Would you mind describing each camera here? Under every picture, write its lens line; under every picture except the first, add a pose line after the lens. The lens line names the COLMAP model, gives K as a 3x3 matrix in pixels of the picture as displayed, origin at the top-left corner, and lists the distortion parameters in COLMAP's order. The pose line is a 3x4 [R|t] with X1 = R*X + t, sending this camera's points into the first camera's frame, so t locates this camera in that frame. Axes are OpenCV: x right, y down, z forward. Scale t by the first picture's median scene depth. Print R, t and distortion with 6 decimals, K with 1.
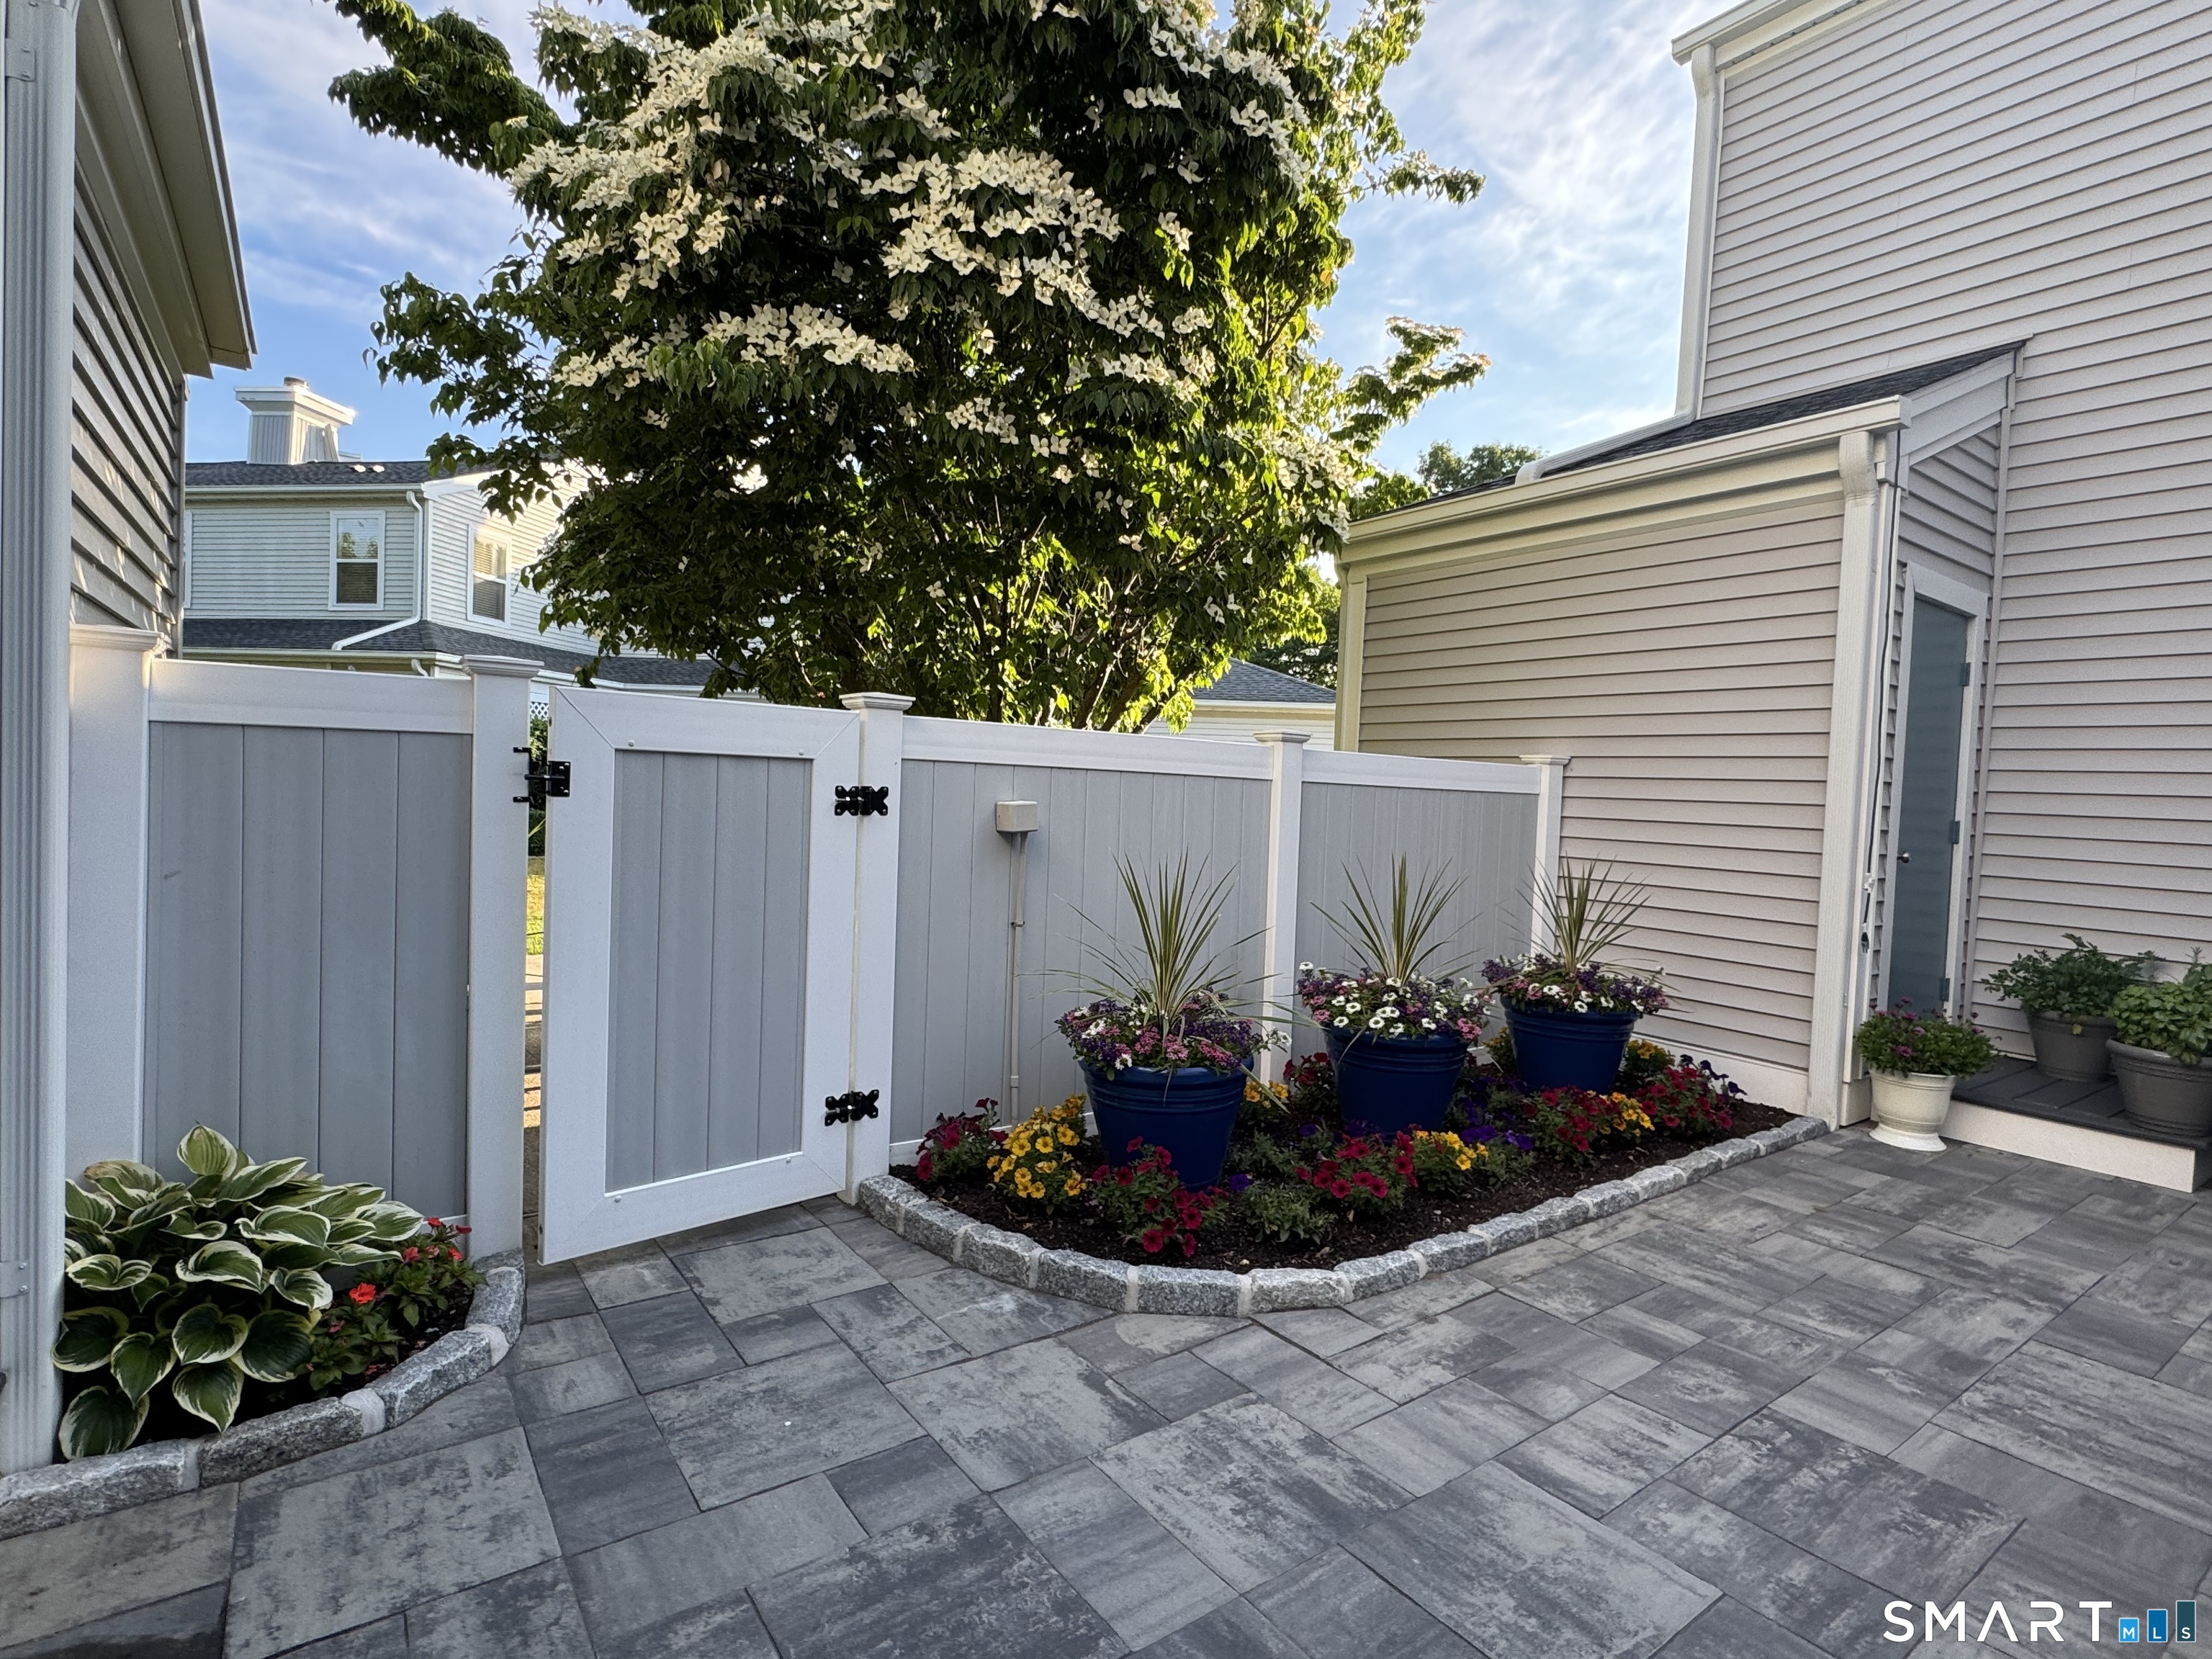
lens RADIAL K [[1089.1, 0, 1098.9], [0, 1089.1, 830.1], [0, 0, 1]] dist [-0.000024, -0.001160]
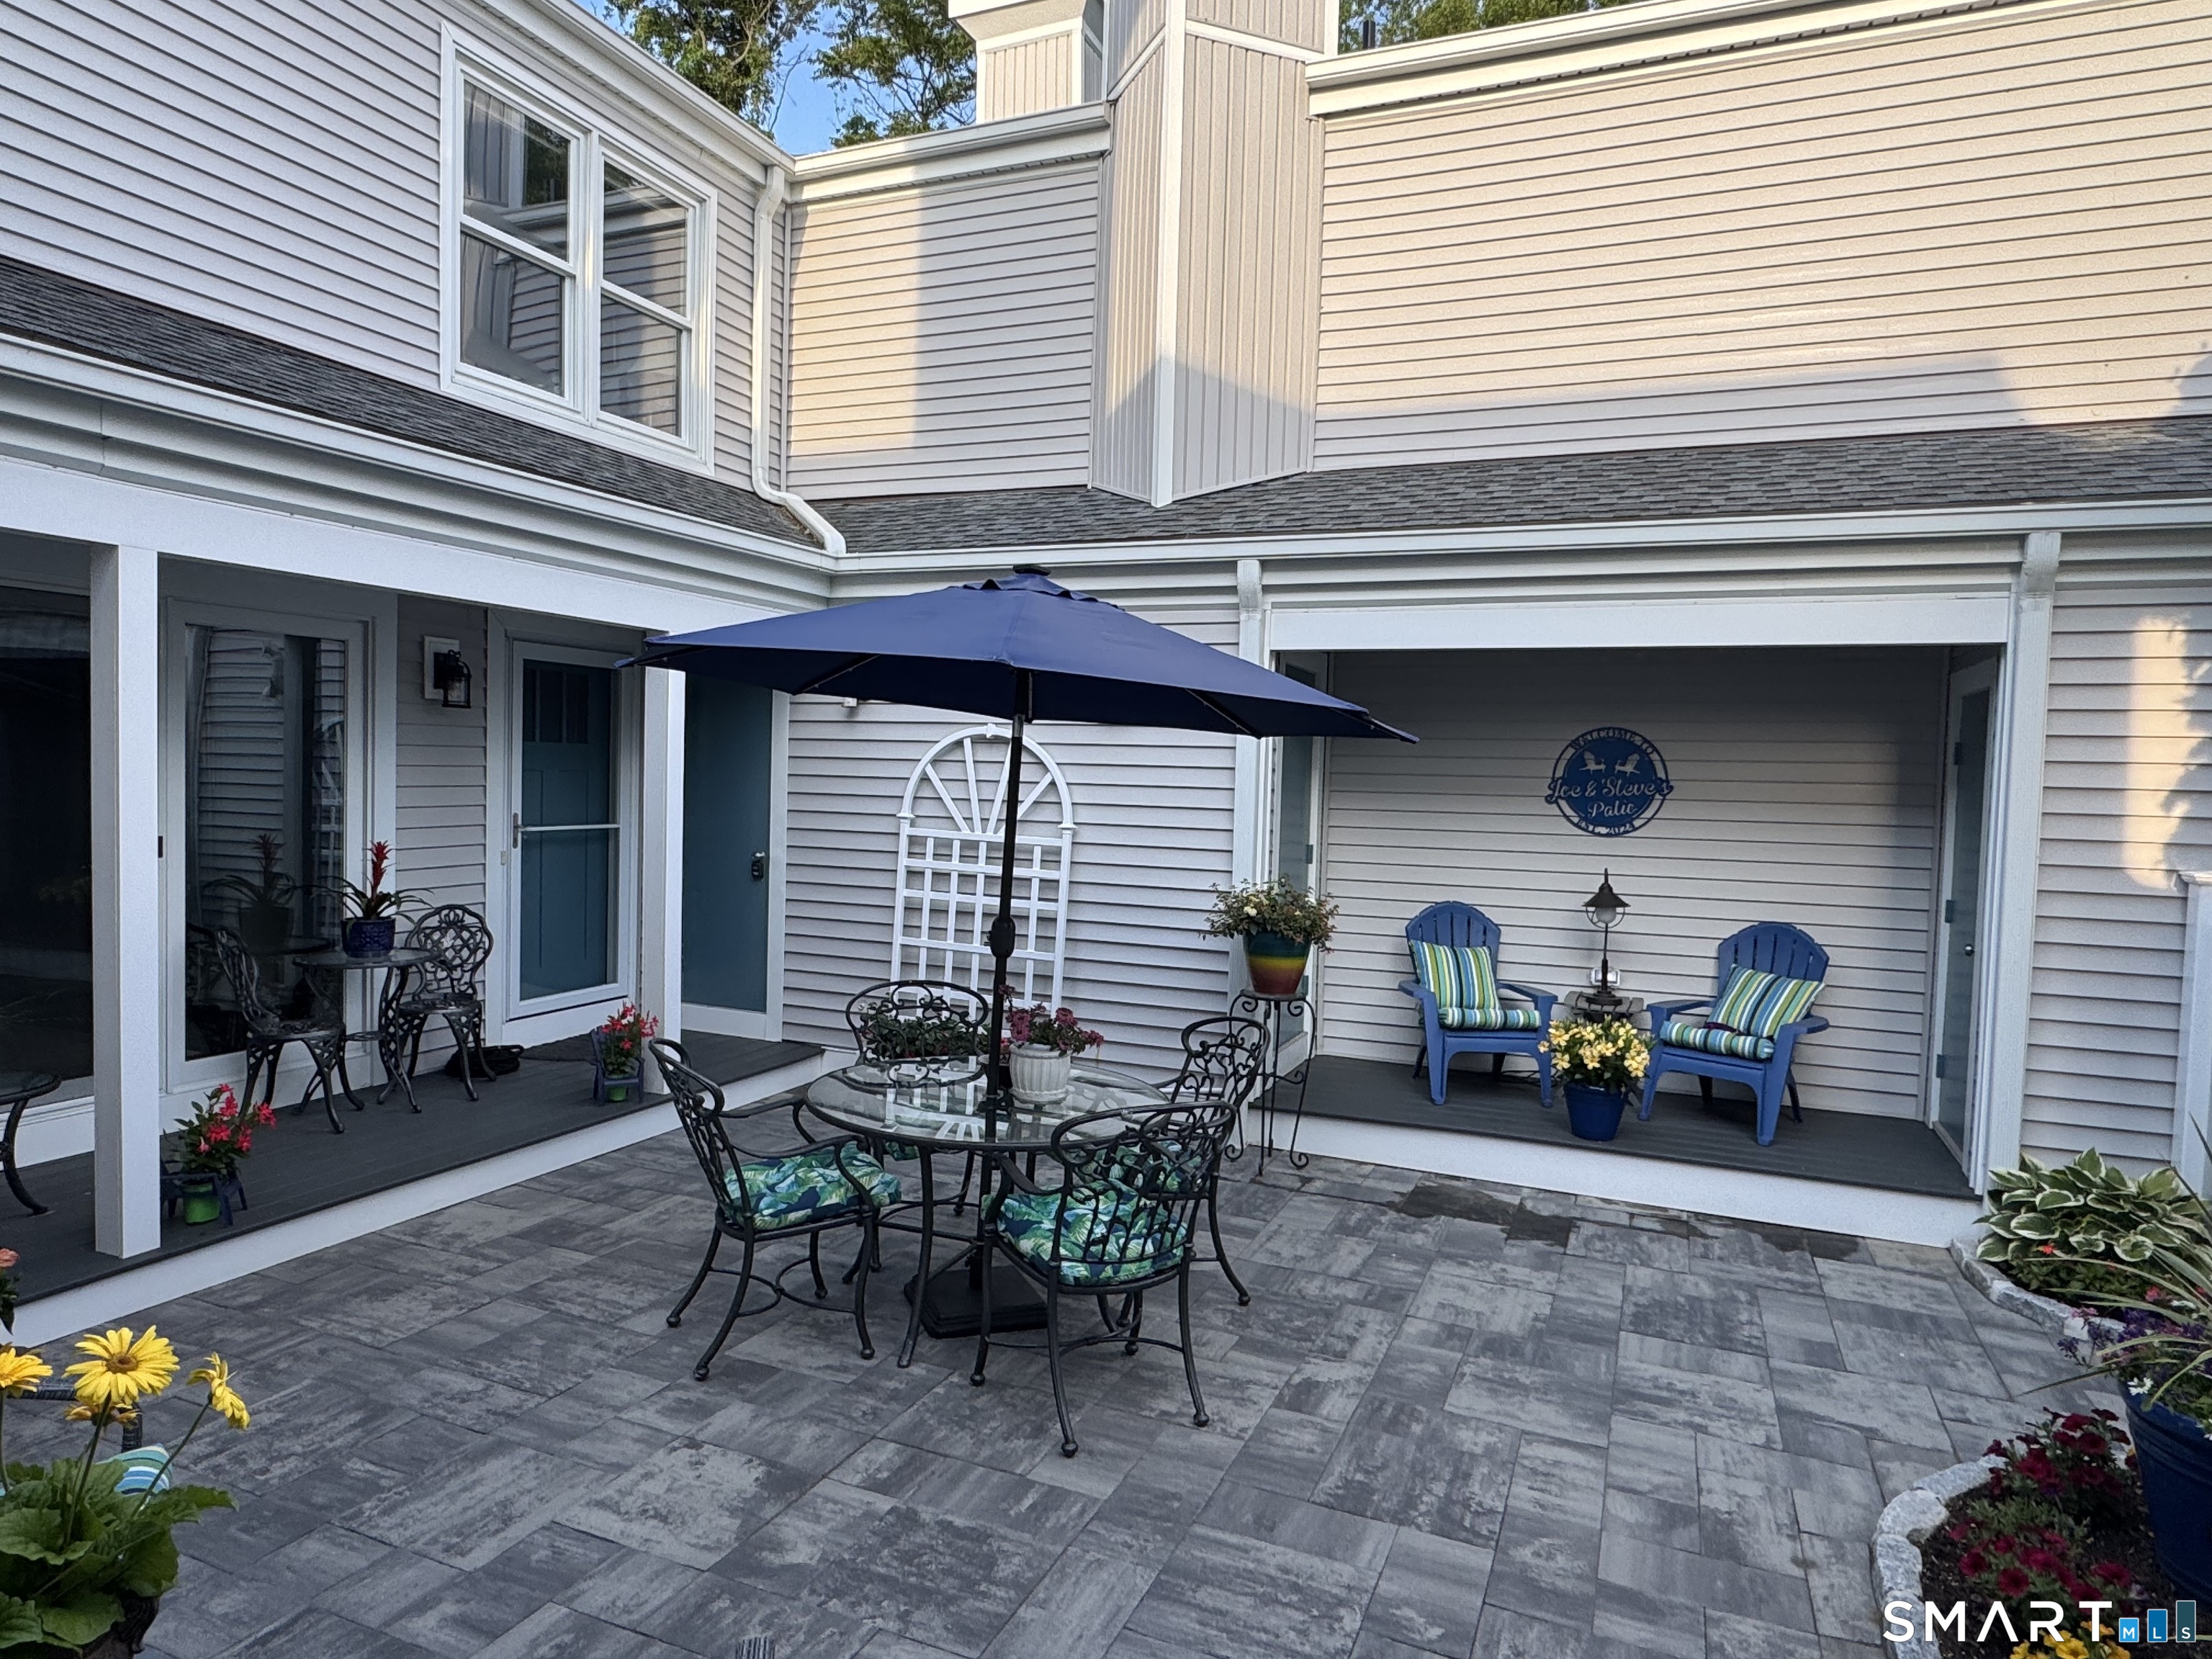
lens RADIAL K [[1349.6, 0, 1103.1], [0, 1349.6, 829.8], [0, 0, 1]] dist [0.001182, -0.006216]
pose [[-0.847474, -0.042732, -0.529114, 1.621026], [-0.083780, 0.995029, 0.053830, -0.210778], [0.524183, 0.089949, -0.846842, 1.798765]]
